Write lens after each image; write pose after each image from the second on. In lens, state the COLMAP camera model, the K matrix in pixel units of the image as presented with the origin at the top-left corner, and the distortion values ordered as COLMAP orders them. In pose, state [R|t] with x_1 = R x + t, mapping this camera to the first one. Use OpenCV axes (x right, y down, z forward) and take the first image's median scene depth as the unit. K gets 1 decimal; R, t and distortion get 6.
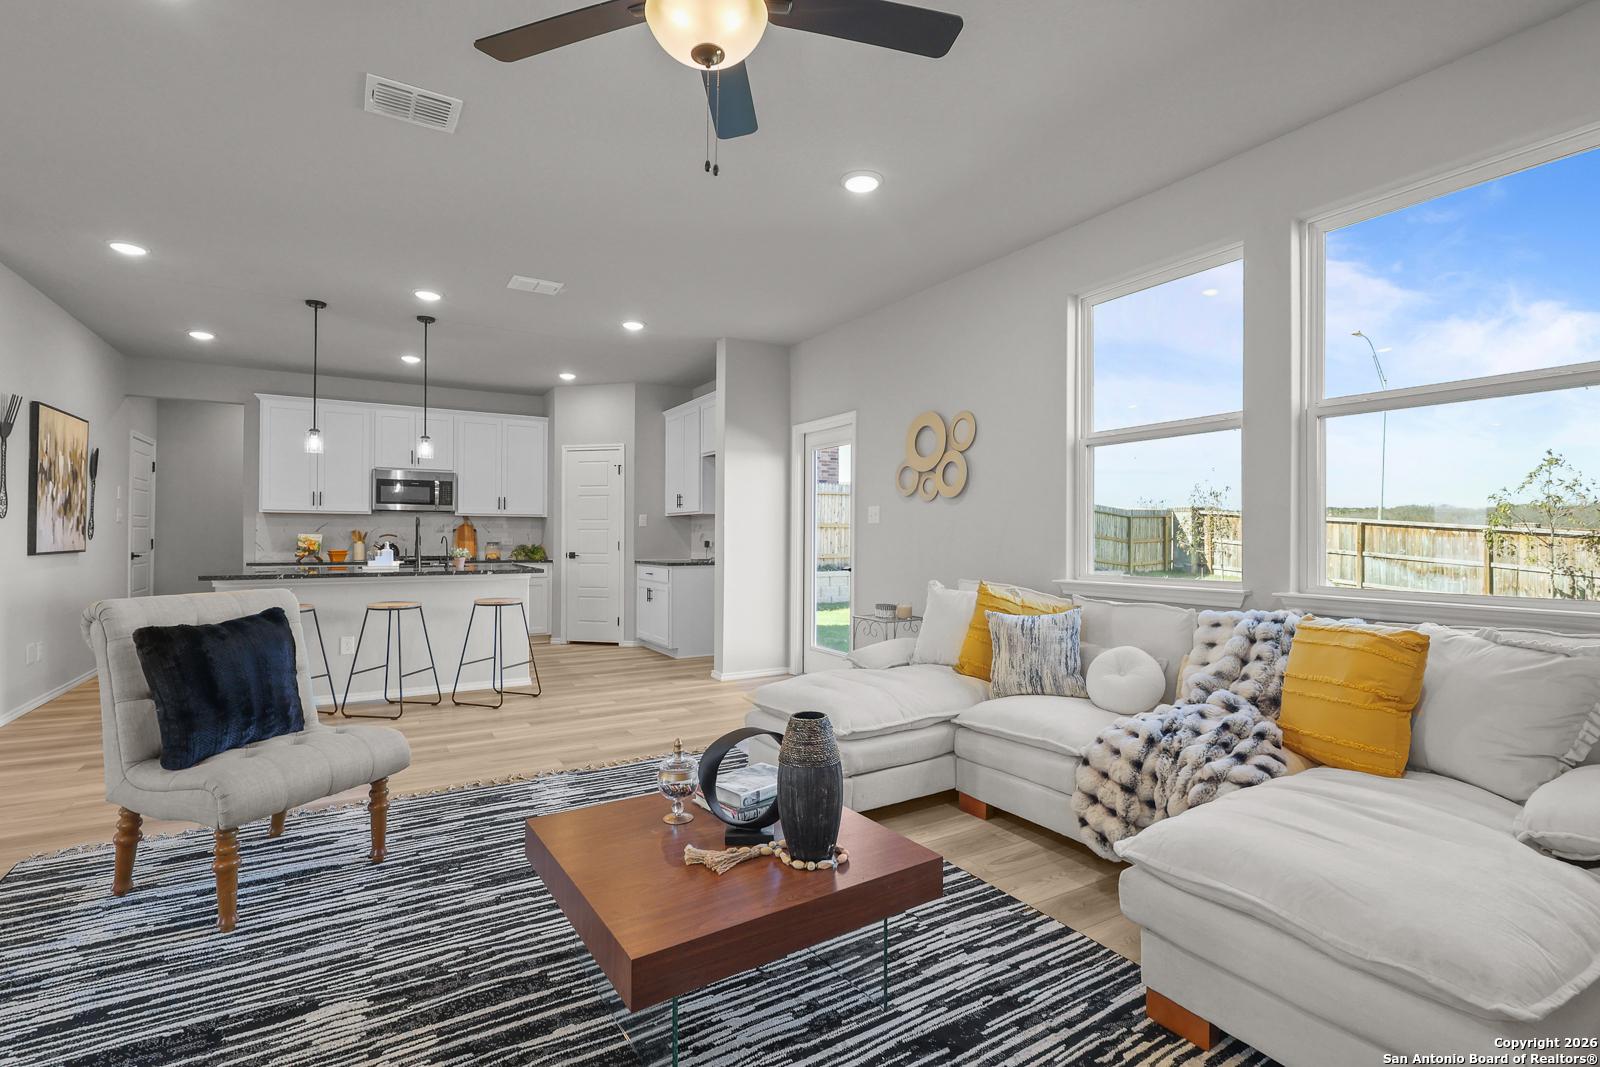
lens RADIAL K [[739.2, 0, 809.4], [0, 739.2, 534.2], [0, 0, 1]] dist [0.011822, -0.000587]
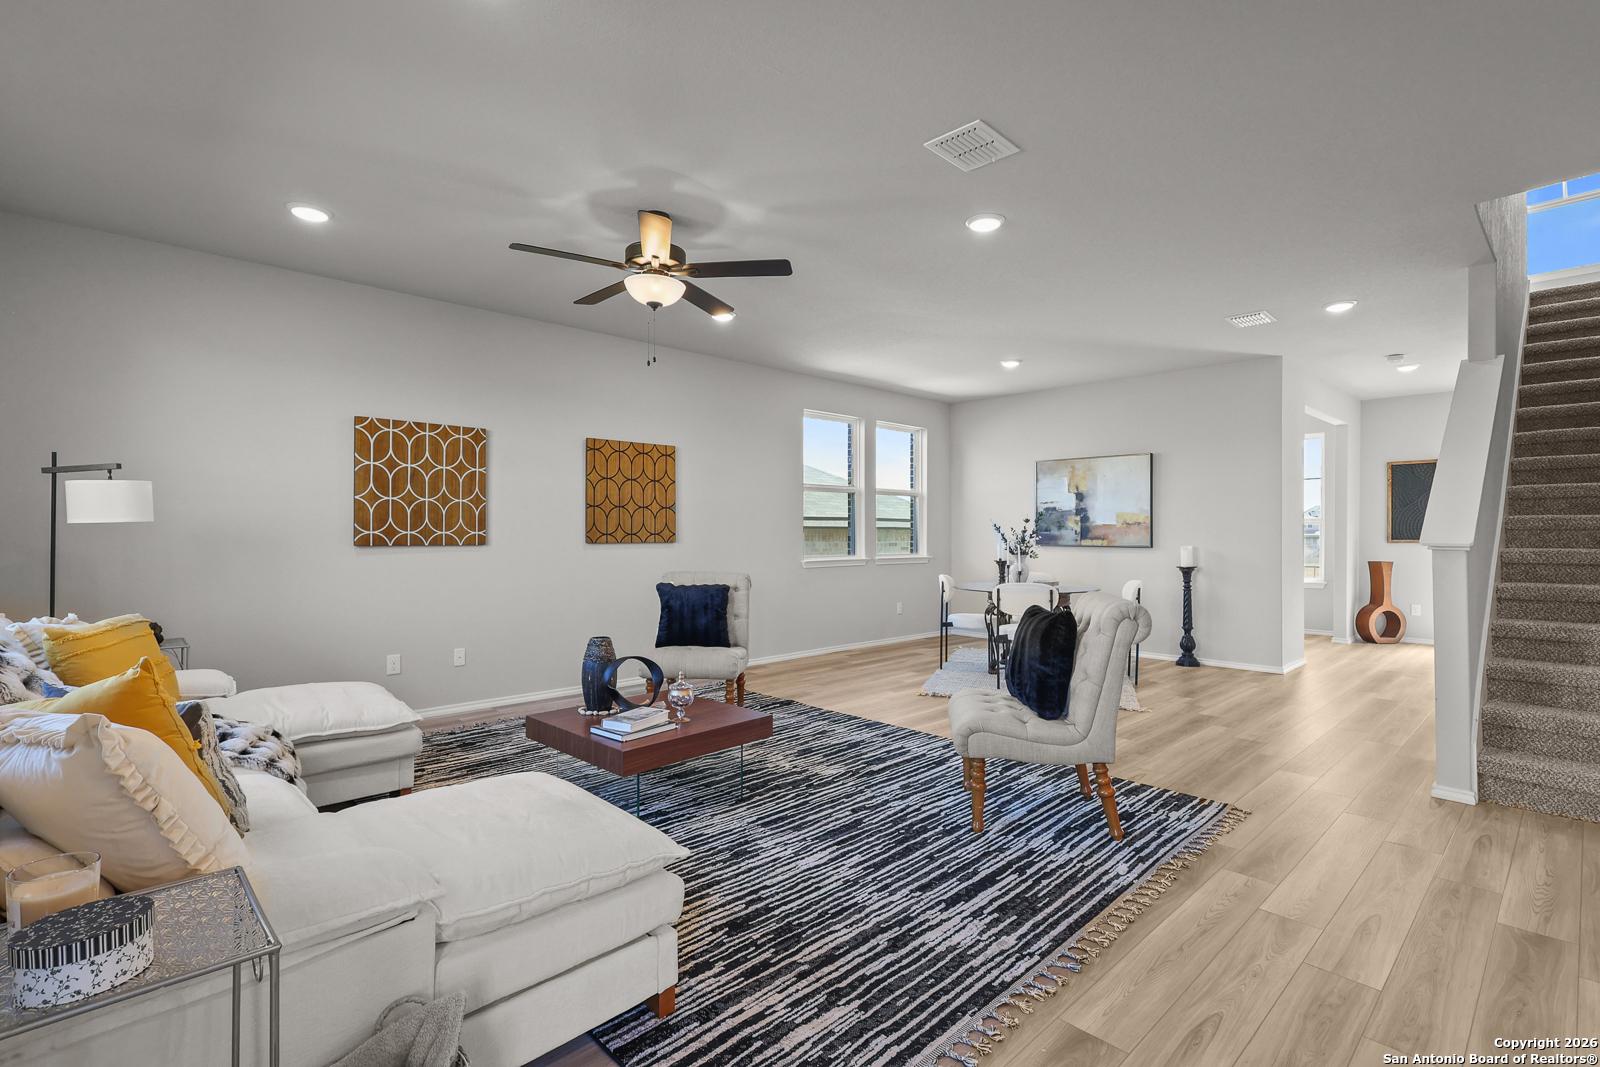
lens RADIAL K [[739.2, 0, 798.6], [0, 739.2, 530.1], [0, 0, 1]] dist [0.011822, -0.000587]
pose [[-0.978258, -0.007522, -0.207255, -0.078560], [-0.006515, 0.999963, -0.005540, -0.015704], [0.207289, -0.004070, -0.978271, 2.216049]]
